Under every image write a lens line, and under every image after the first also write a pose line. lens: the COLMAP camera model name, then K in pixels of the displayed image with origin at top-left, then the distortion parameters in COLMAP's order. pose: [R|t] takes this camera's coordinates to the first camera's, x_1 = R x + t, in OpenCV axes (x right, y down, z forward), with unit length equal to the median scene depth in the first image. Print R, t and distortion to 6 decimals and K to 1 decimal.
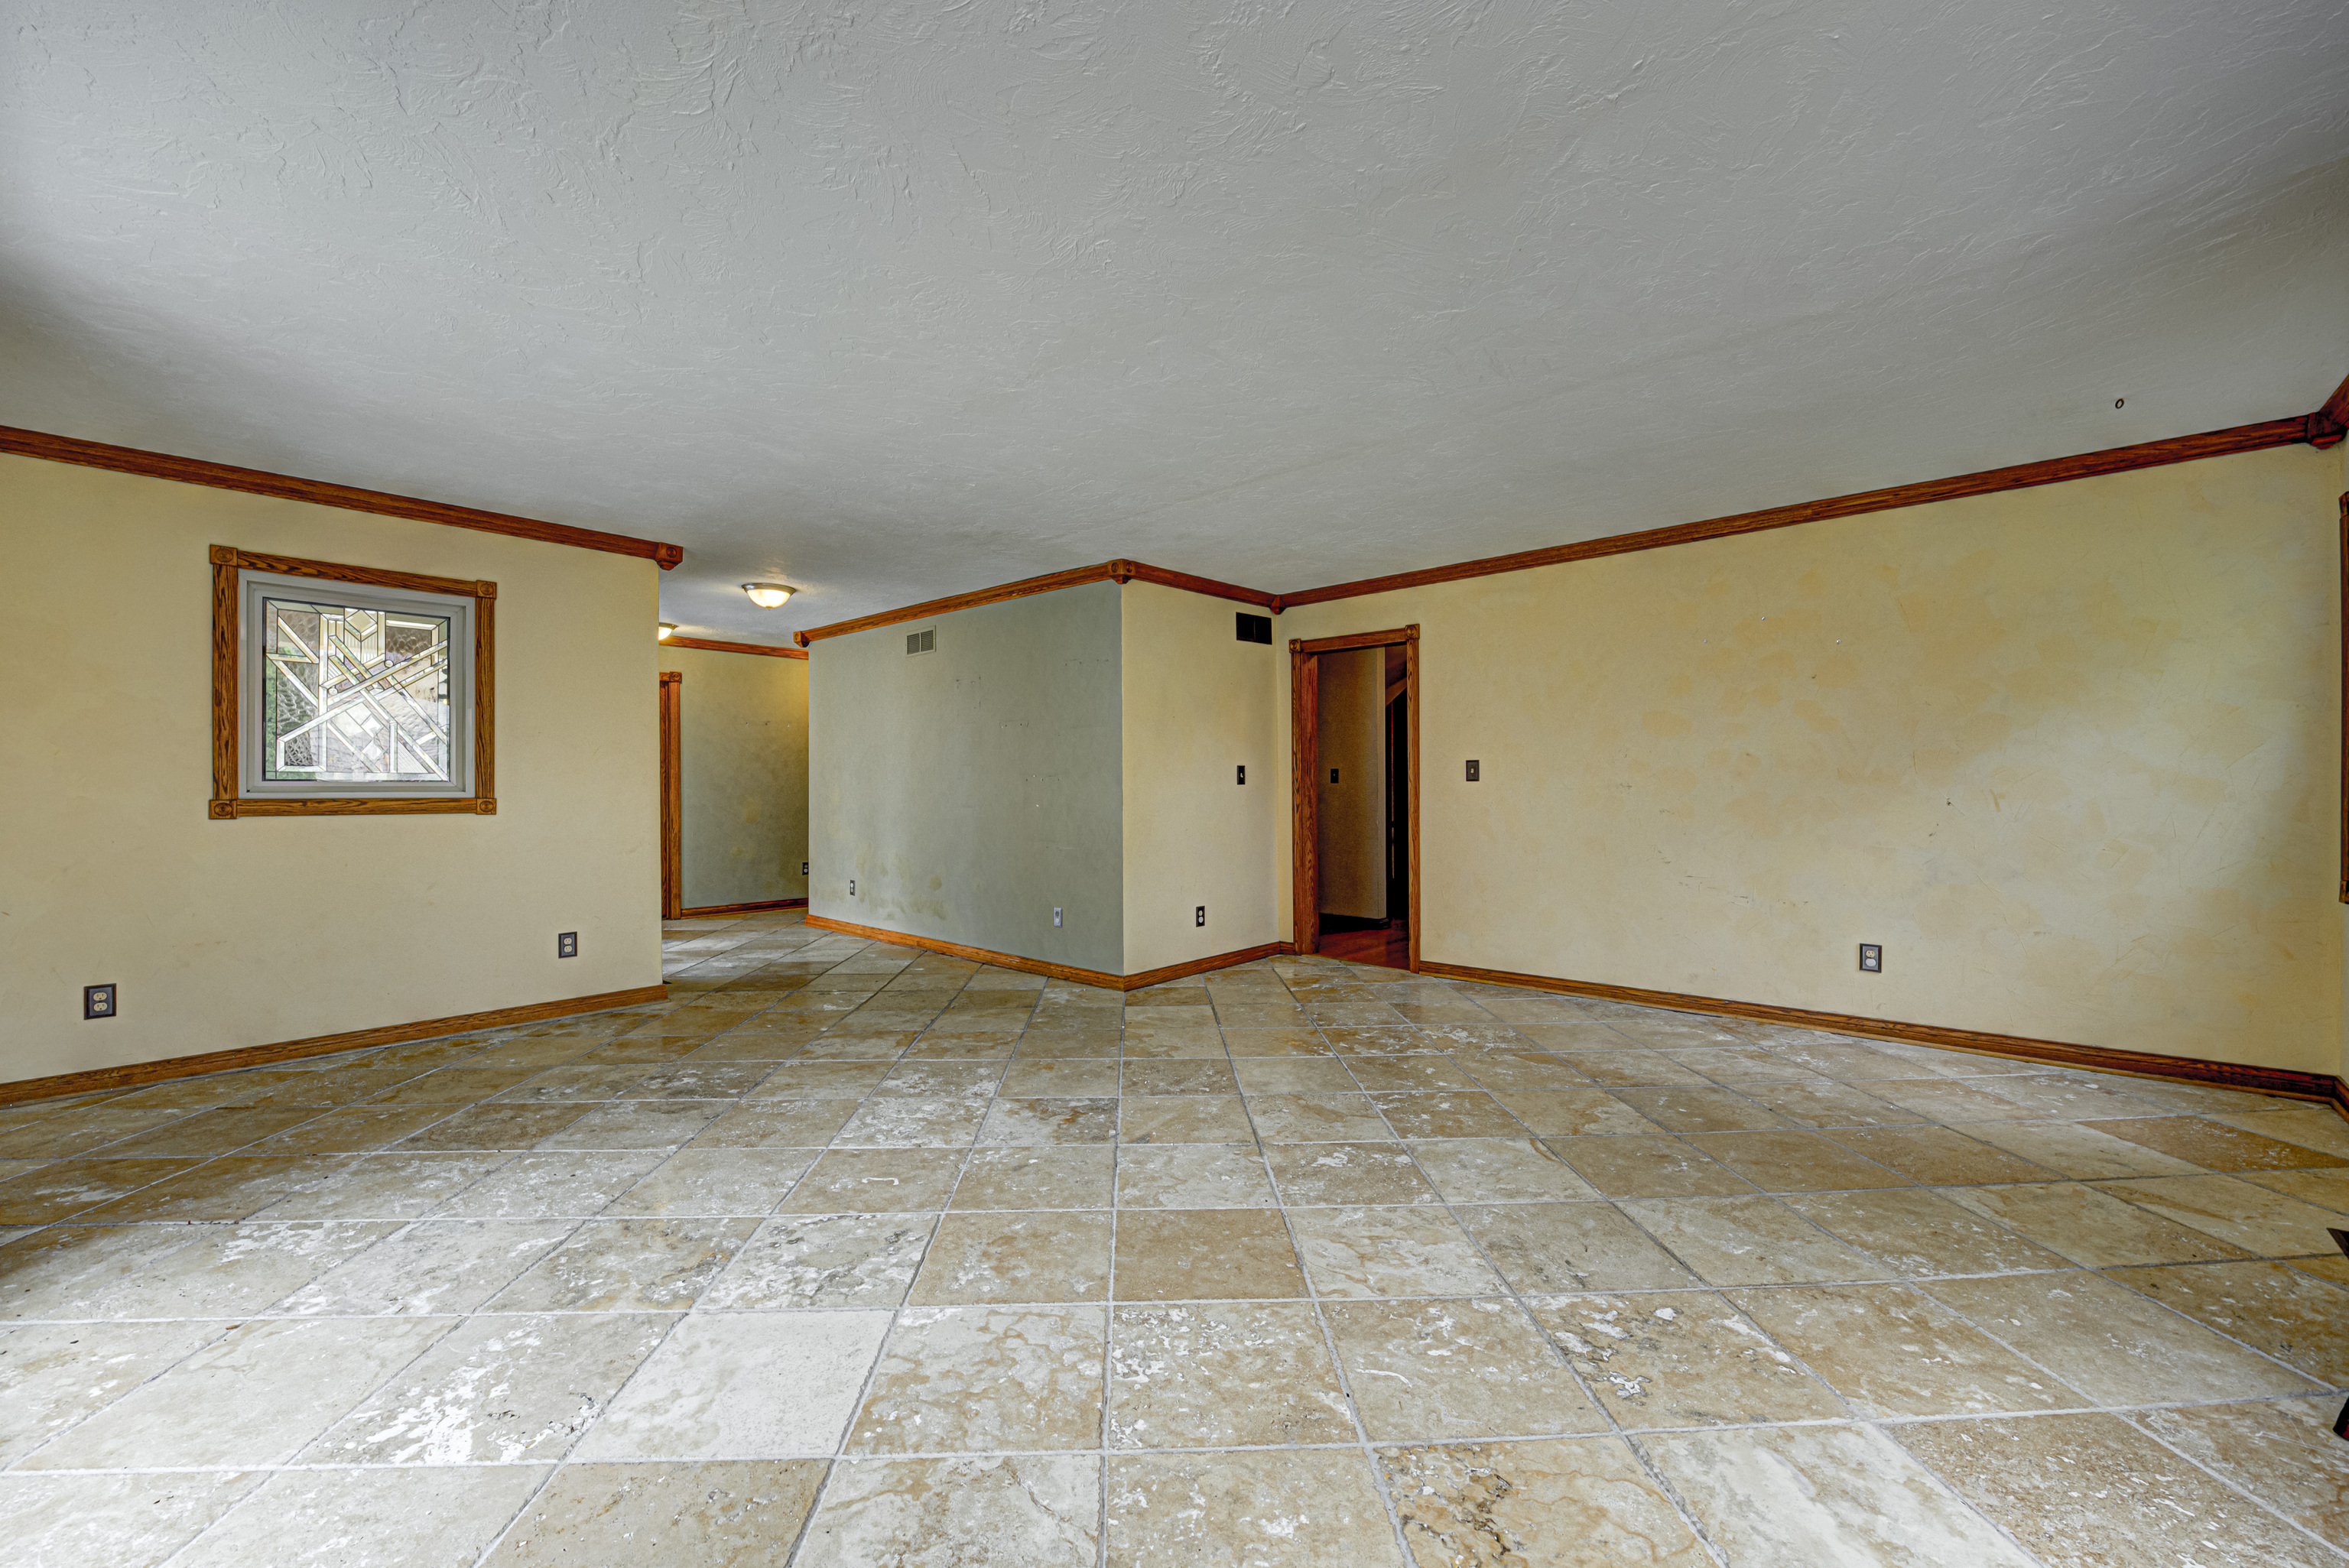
lens RADIAL K [[931.9, 0, 1180.7], [0, 931.9, 769.5], [0, 0, 1]] dist [-0.000351, -0.001905]
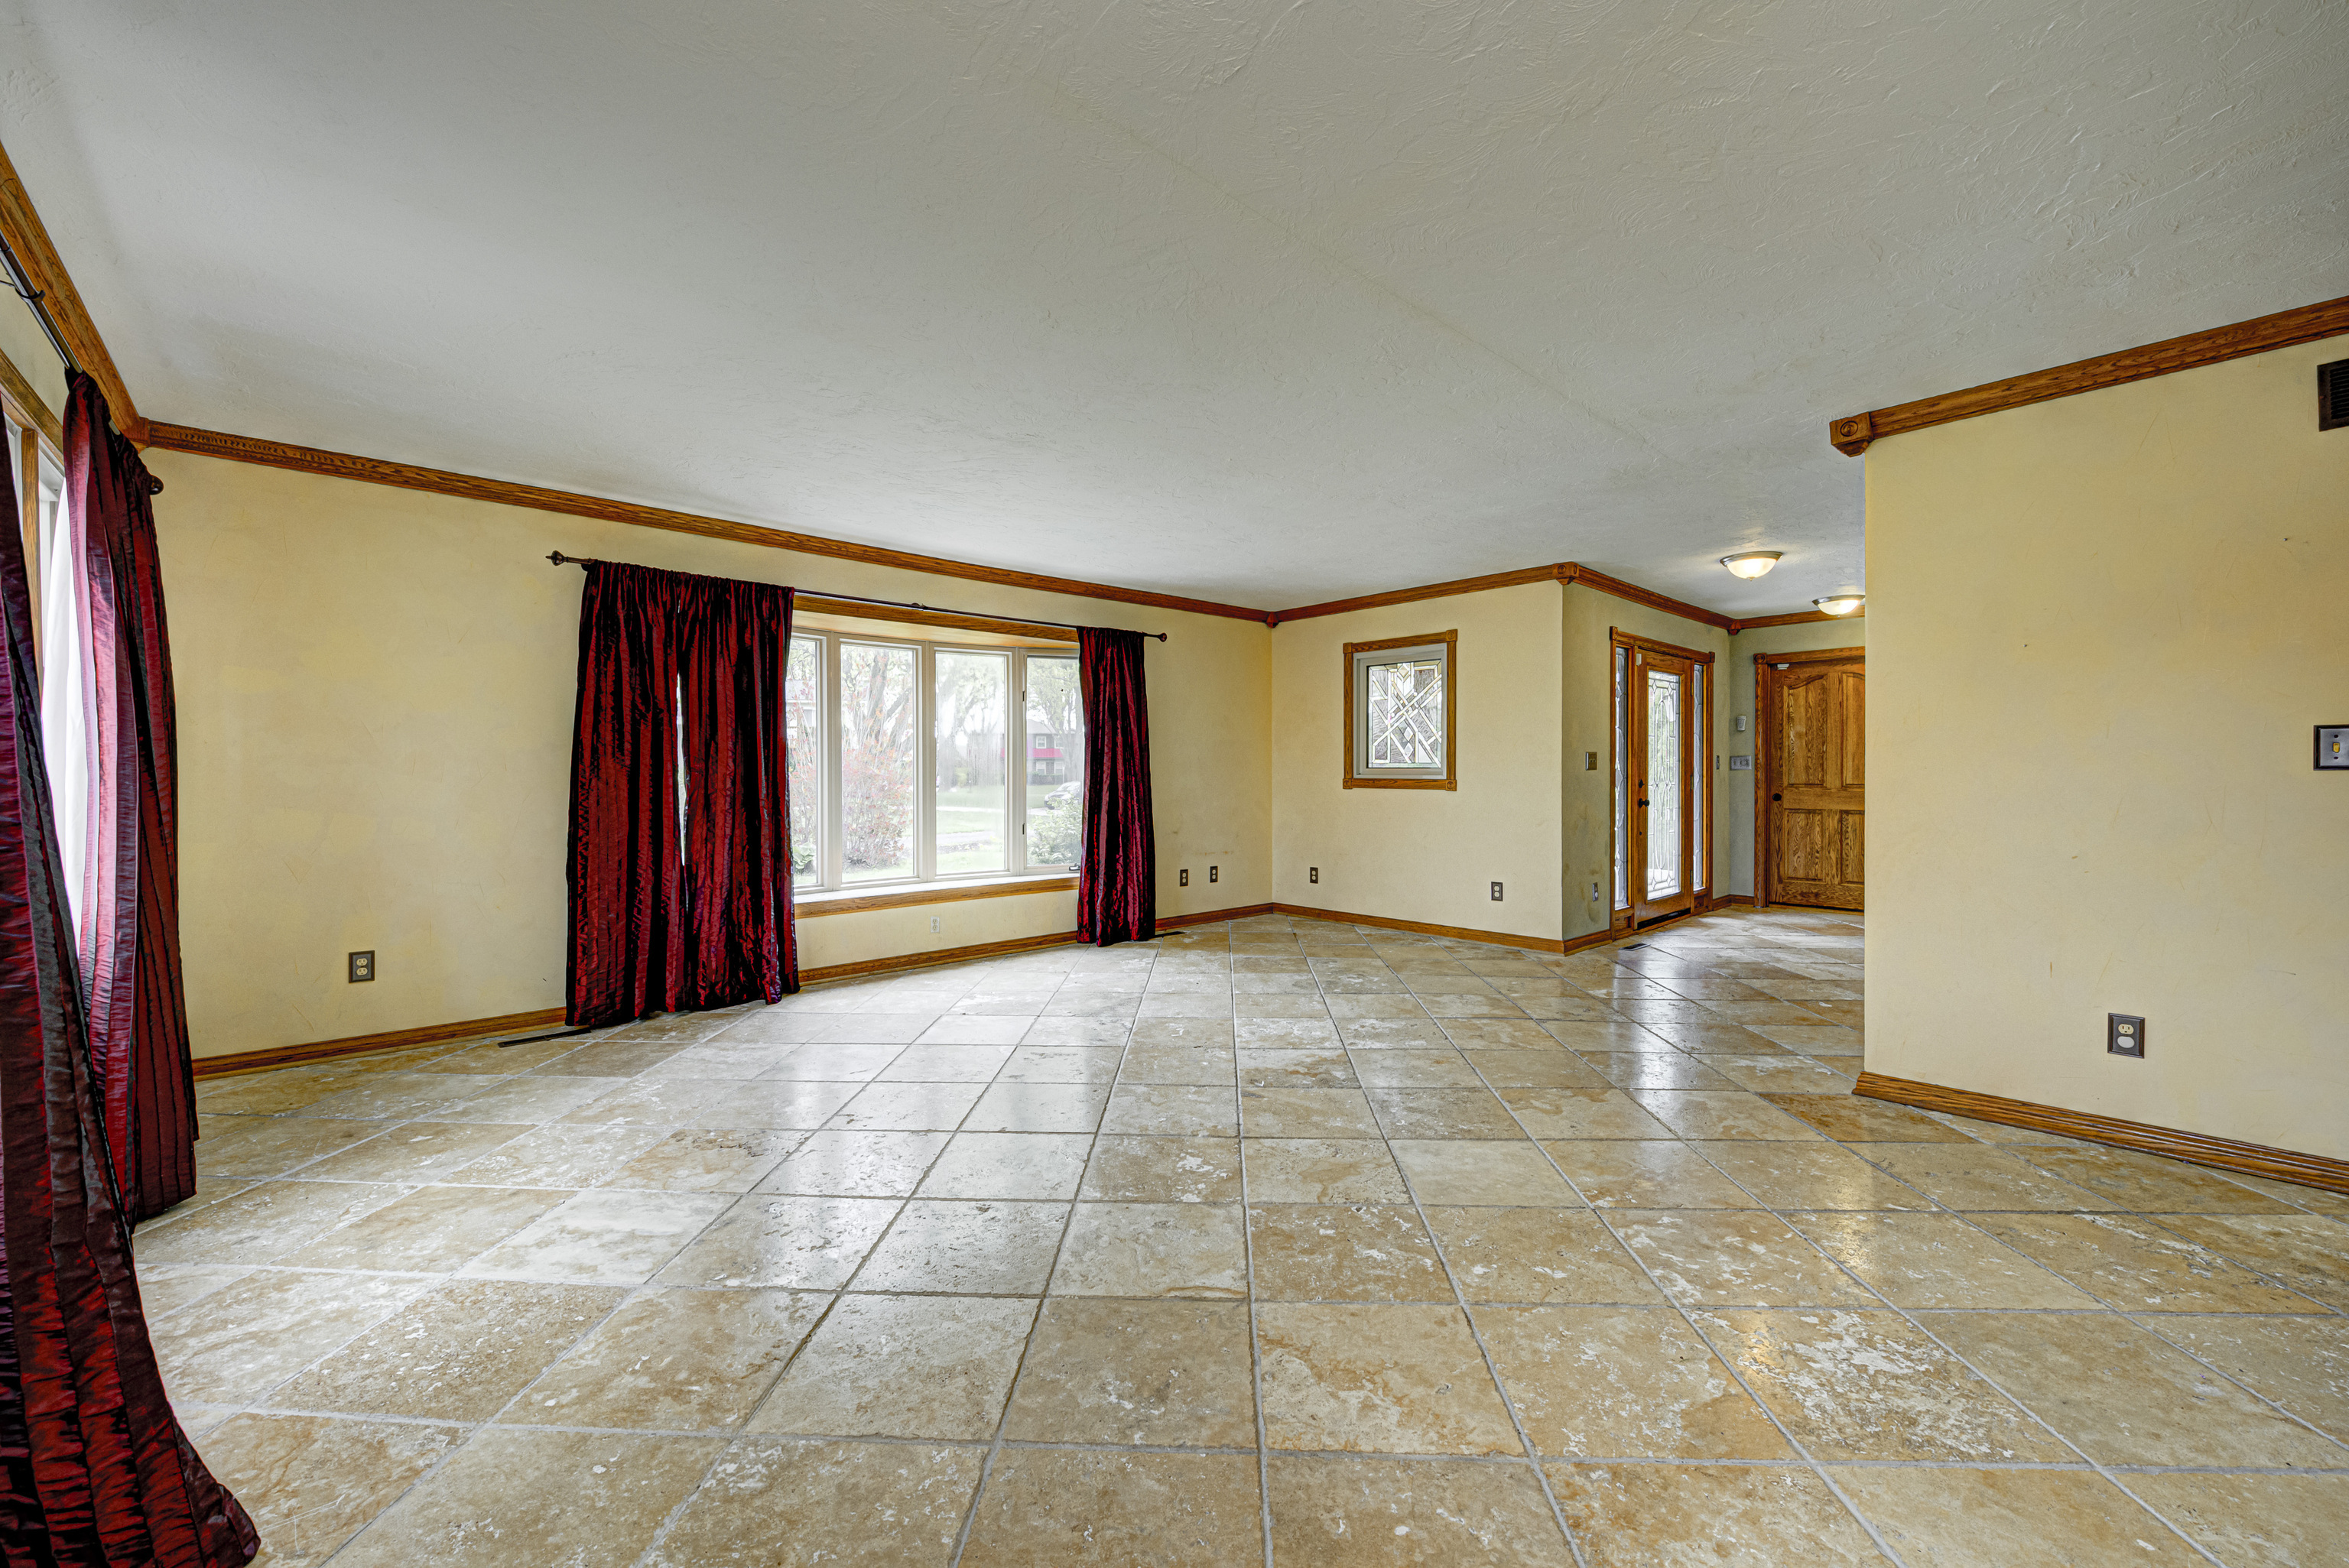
lens RADIAL K [[931.9, 0, 1174.5], [0, 931.9, 782.0], [0, 0, 1]] dist [-0.000351, -0.001905]
pose [[-0.098699, 0.014221, -0.995016, 0.967623], [0.020216, 0.999720, 0.012283, 0.010409], [0.994912, -0.018903, -0.098959, 0.937056]]
